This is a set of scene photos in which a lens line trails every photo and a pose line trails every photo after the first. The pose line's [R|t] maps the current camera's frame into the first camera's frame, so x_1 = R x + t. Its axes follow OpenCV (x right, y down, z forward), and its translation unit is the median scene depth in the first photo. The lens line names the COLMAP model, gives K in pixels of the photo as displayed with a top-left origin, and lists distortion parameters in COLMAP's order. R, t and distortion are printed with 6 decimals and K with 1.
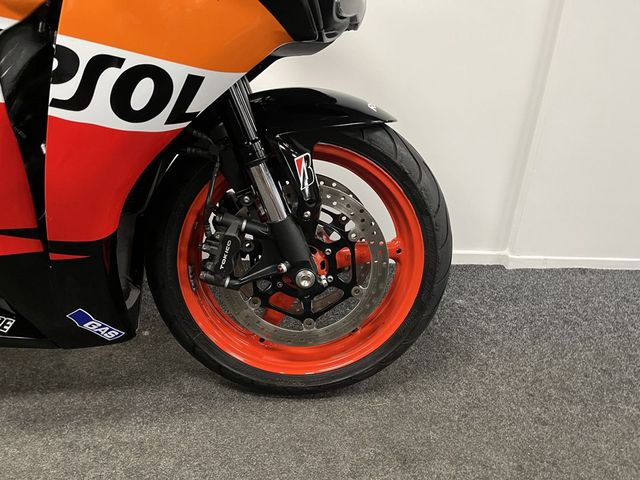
lens RADIAL K [[477.7, 0, 320.0], [0, 477.7, 240.0], [0, 0, 1]] dist [0.062594, -0.094624]
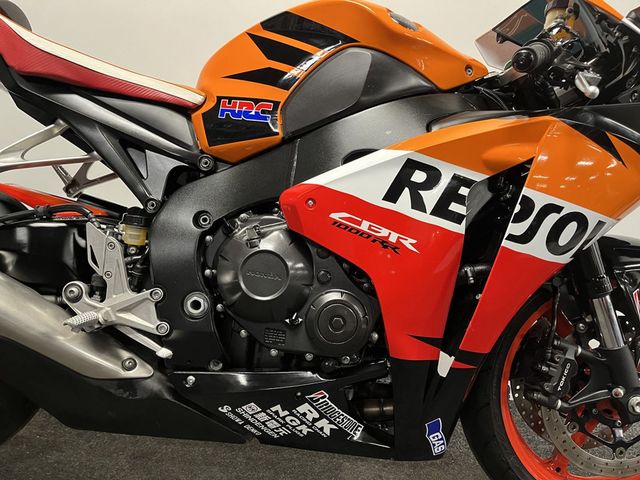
lens RADIAL K [[484.9, 0, 320.0], [0, 484.9, 240.0], [0, 0, 1]] dist [0.073155, -0.102353]
pose [[0.997104, 0.050401, -0.056943, -0.698540], [-0.064753, 0.955366, -0.288242, 0.090856], [0.039874, 0.291095, 0.955863, -0.178436]]
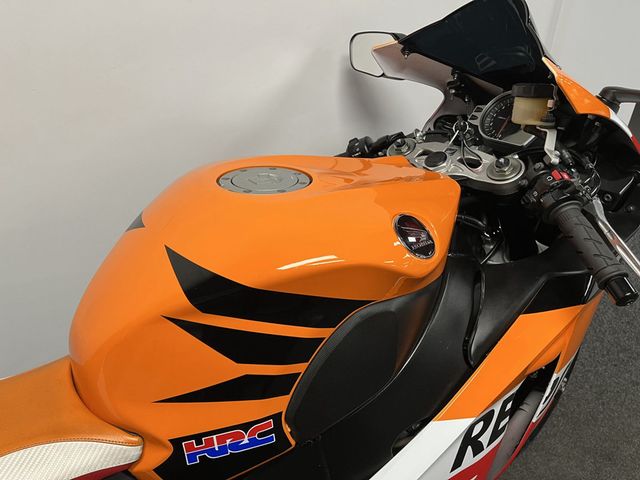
lens RADIAL K [[477.7, 0, 320.0], [0, 477.7, 240.0], [0, 0, 1]] dist [0.062594, -0.094624]
pose [[0.862274, -0.351564, 0.364536, -0.967118], [0.258932, 0.924644, 0.279263, -0.864576], [-0.435245, -0.146412, 0.888327, 0.133773]]
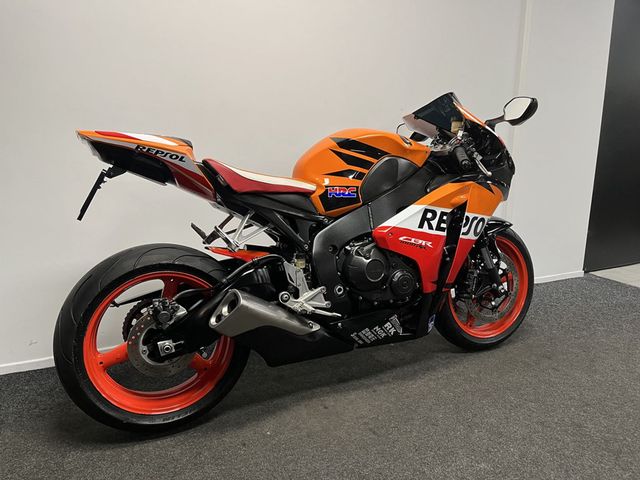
lens RADIAL K [[484.9, 0, 320.0], [0, 484.9, 240.0], [0, 0, 1]] dist [0.073155, -0.102353]
pose [[0.936252, -0.132477, 0.325395, -1.727797], [0.188881, 0.970745, -0.148247, 0.030907], [-0.296236, 0.200257, 0.933885, -1.157180]]
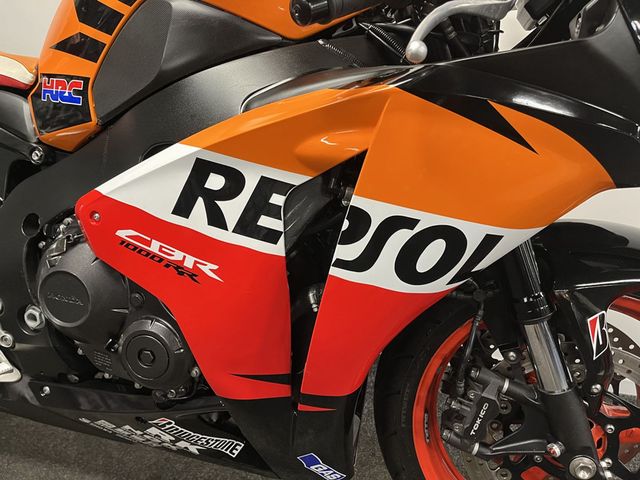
lens RADIAL K [[484.9, 0, 320.0], [0, 484.9, 240.0], [0, 0, 1]] dist [0.073155, -0.102353]
pose [[0.945383, 0.072048, -0.317901, -0.209559], [-0.101544, 0.991832, -0.077186, -0.181585], [0.309743, 0.105251, 0.944977, 0.081548]]
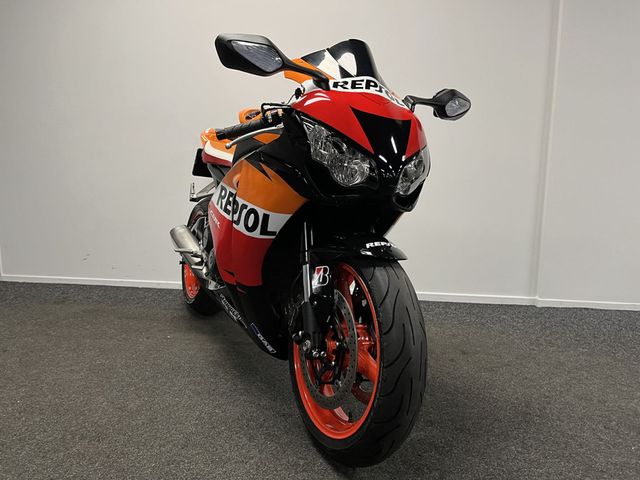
lens RADIAL K [[484.9, 0, 320.0], [0, 484.9, 240.0], [0, 0, 1]] dist [0.073155, -0.102353]
pose [[0.381145, 0.079032, -0.921131, 1.396041], [-0.371493, 0.925457, -0.074313, -0.124669], [0.846594, 0.370518, 0.382093, 0.323126]]
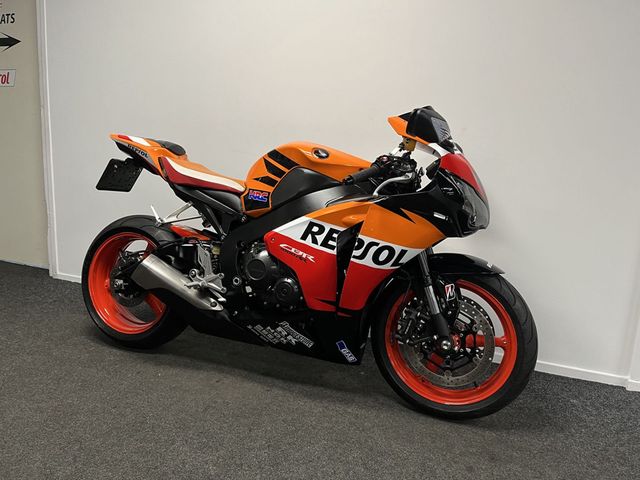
lens RADIAL K [[484.9, 0, 320.0], [0, 484.9, 240.0], [0, 0, 1]] dist [0.073155, -0.102353]
pose [[0.903165, 0.067309, -0.423984, 0.334994], [-0.172969, 0.960974, -0.215897, 0.192211], [0.392906, 0.268327, 0.879560, -1.143145]]
